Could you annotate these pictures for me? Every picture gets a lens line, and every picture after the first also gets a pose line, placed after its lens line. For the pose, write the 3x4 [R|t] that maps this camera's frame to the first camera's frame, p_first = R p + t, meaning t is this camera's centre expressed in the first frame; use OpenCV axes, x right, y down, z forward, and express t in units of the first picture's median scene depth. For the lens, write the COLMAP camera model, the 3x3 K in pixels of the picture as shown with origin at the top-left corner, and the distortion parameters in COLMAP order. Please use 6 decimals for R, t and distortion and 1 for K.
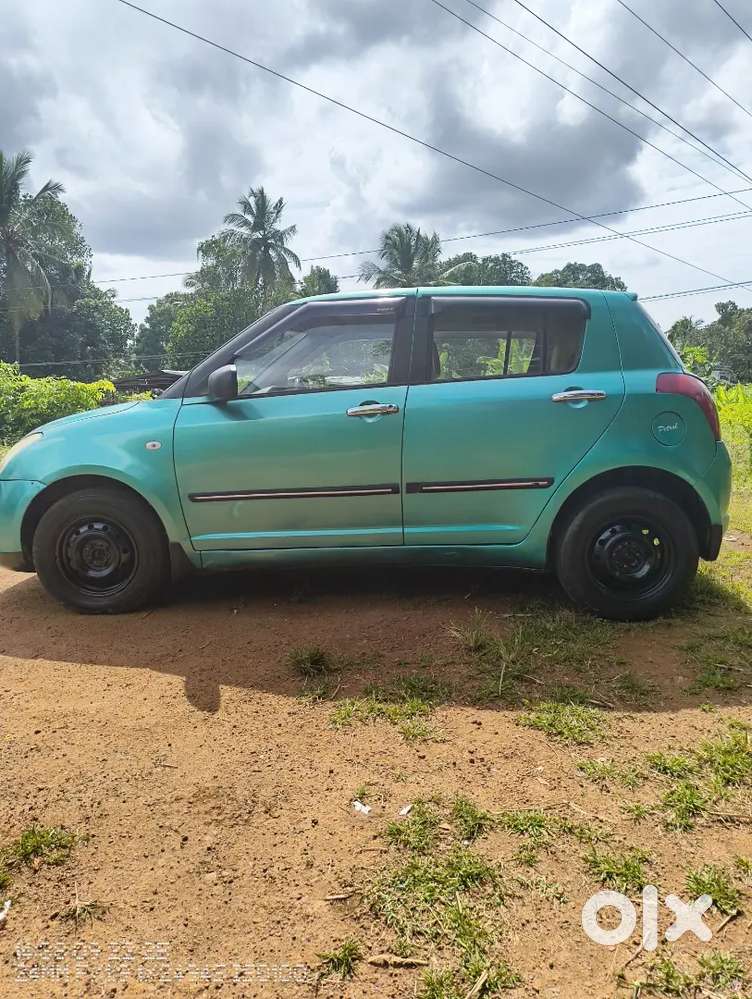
lens RADIAL K [[687.9, 0, 376.0], [0, 687.9, 499.5], [0, 0, 1]] dist [0.037283, -0.038760]
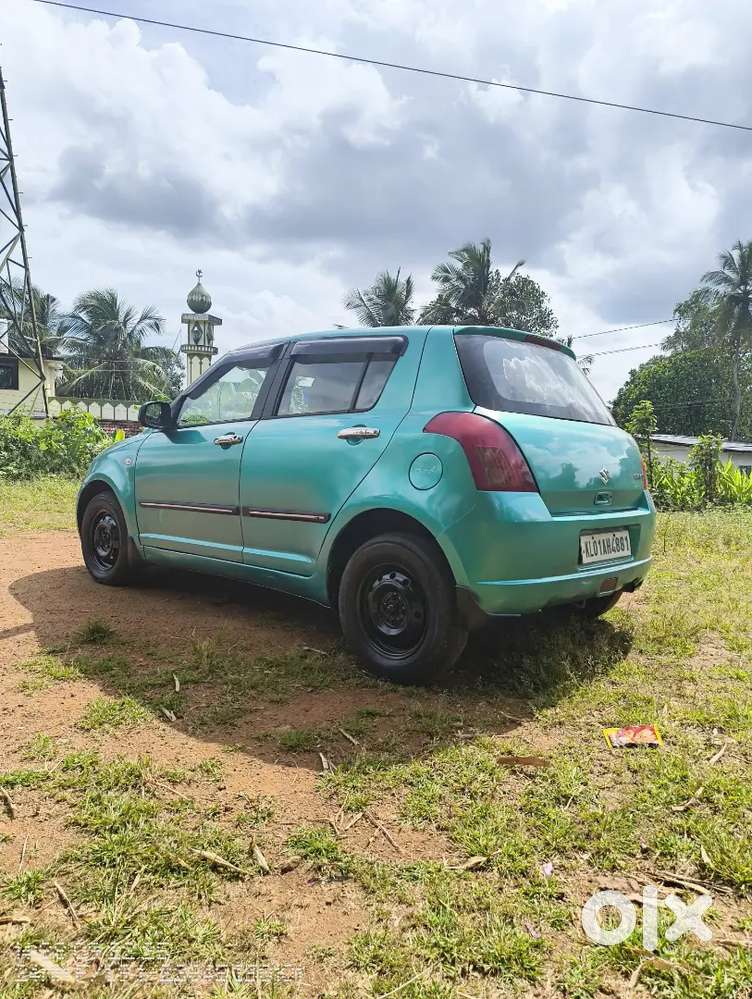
lens RADIAL K [[687.9, 0, 376.0], [0, 687.9, 499.5], [0, 0, 1]] dist [0.037283, -0.038760]
pose [[0.779417, 0.086265, -0.620538, 0.890258], [-0.141812, 0.989060, -0.040626, -0.020124], [0.610245, 0.119665, 0.783123, 0.251288]]
